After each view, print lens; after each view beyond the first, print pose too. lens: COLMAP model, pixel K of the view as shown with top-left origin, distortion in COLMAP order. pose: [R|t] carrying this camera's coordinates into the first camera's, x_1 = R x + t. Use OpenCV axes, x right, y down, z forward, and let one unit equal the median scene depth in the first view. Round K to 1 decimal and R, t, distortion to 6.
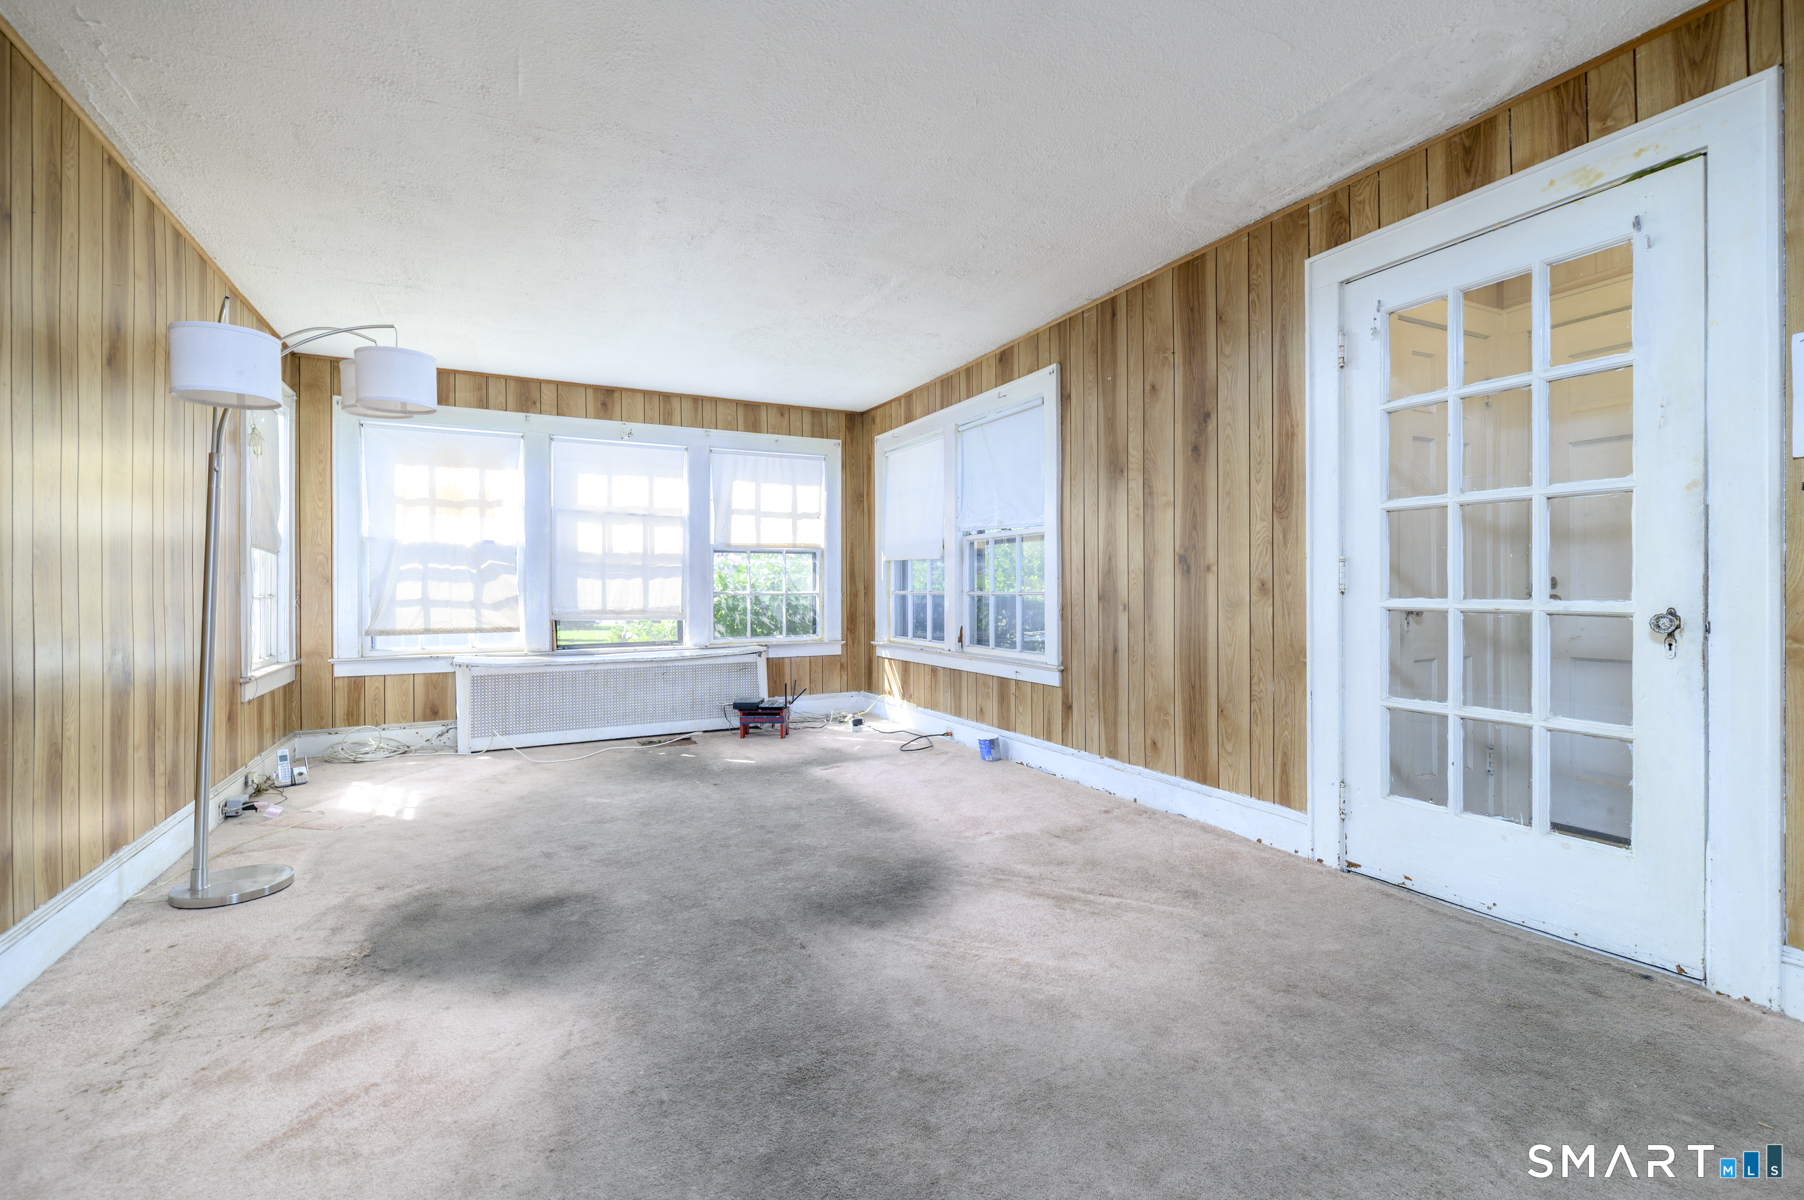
lens RADIAL K [[791.9, 0, 902.5], [0, 791.9, 592.1], [0, 0, 1]] dist [-0.001483, -0.001536]
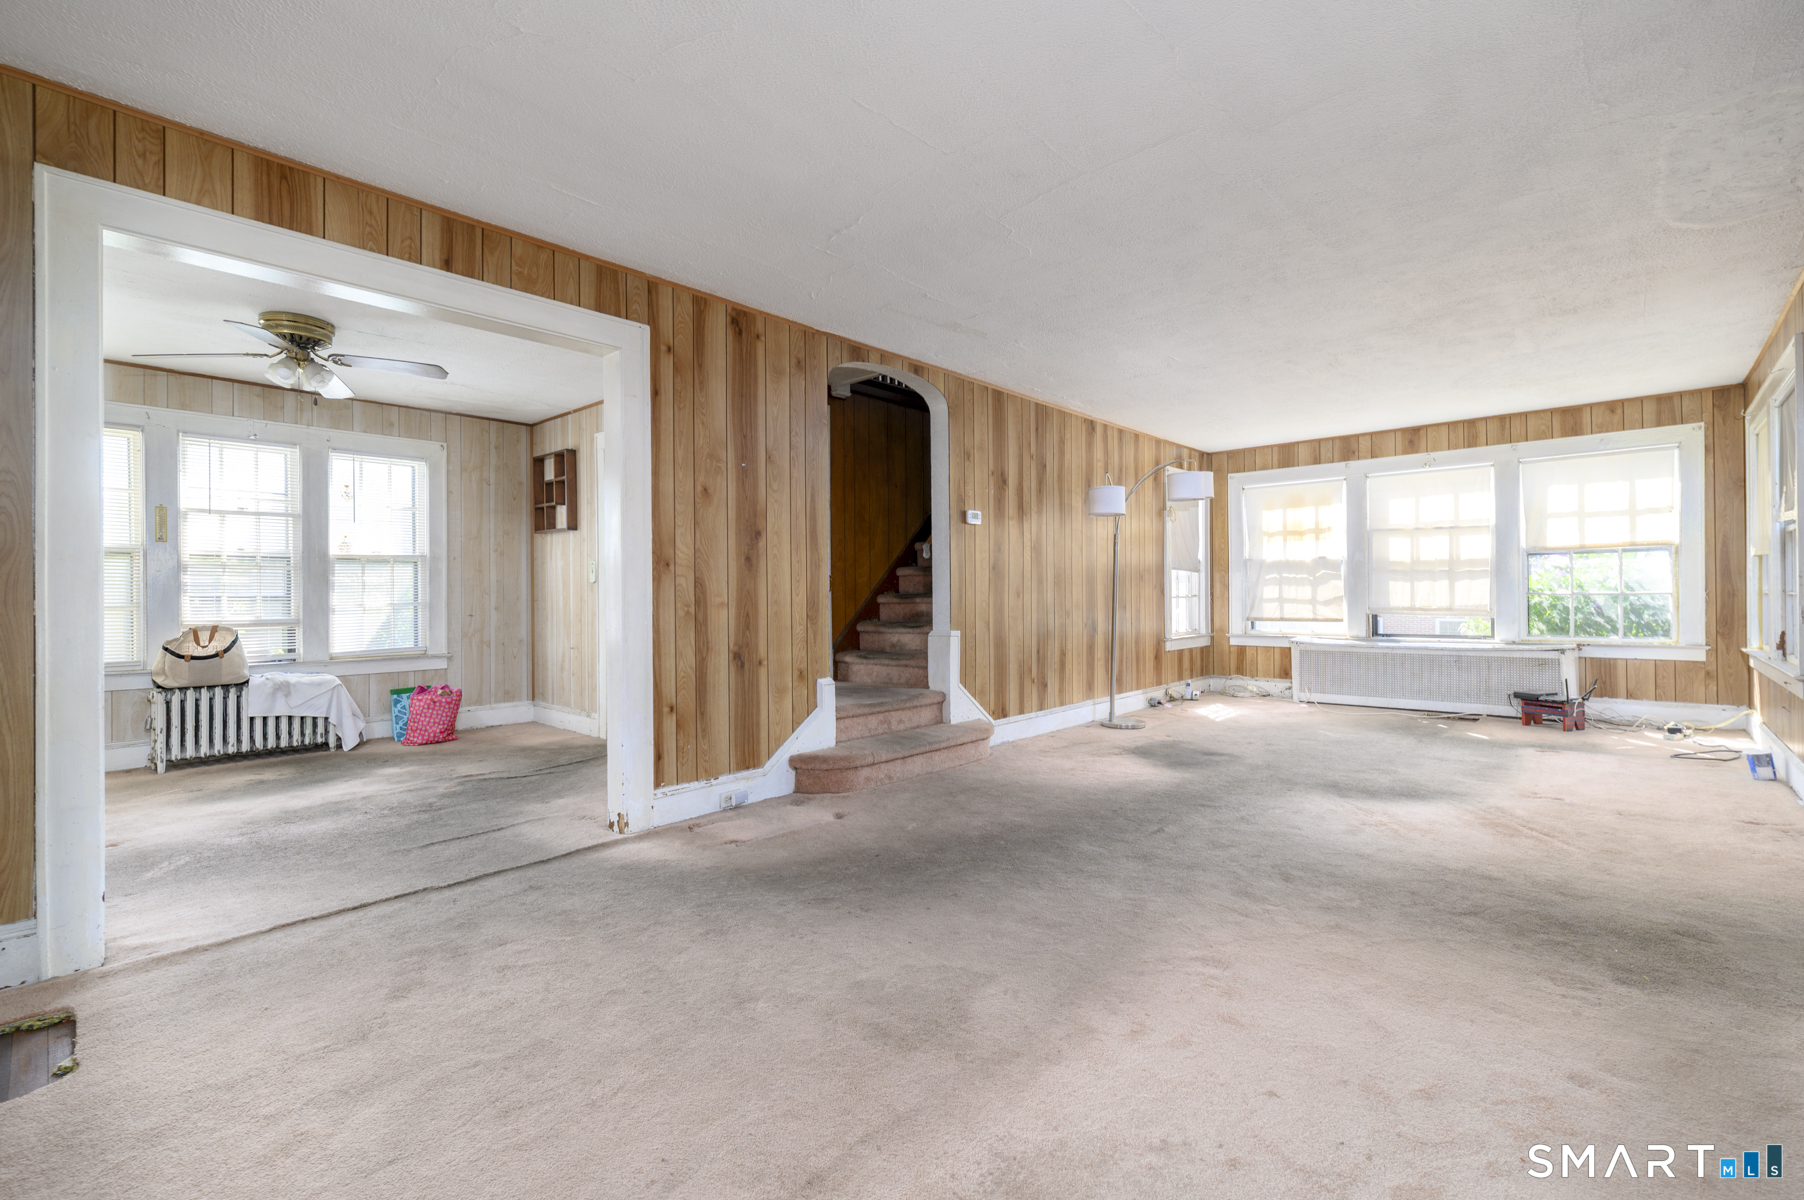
lens RADIAL K [[791.9, 0, 905.5], [0, 791.9, 591.9], [0, 0, 1]] dist [-0.001483, -0.001536]
pose [[0.361541, -0.001839, -0.932355, 0.512305], [0.006122, 0.999981, 0.000402, -0.006677], [0.932336, -0.005853, 0.361545, -0.198878]]
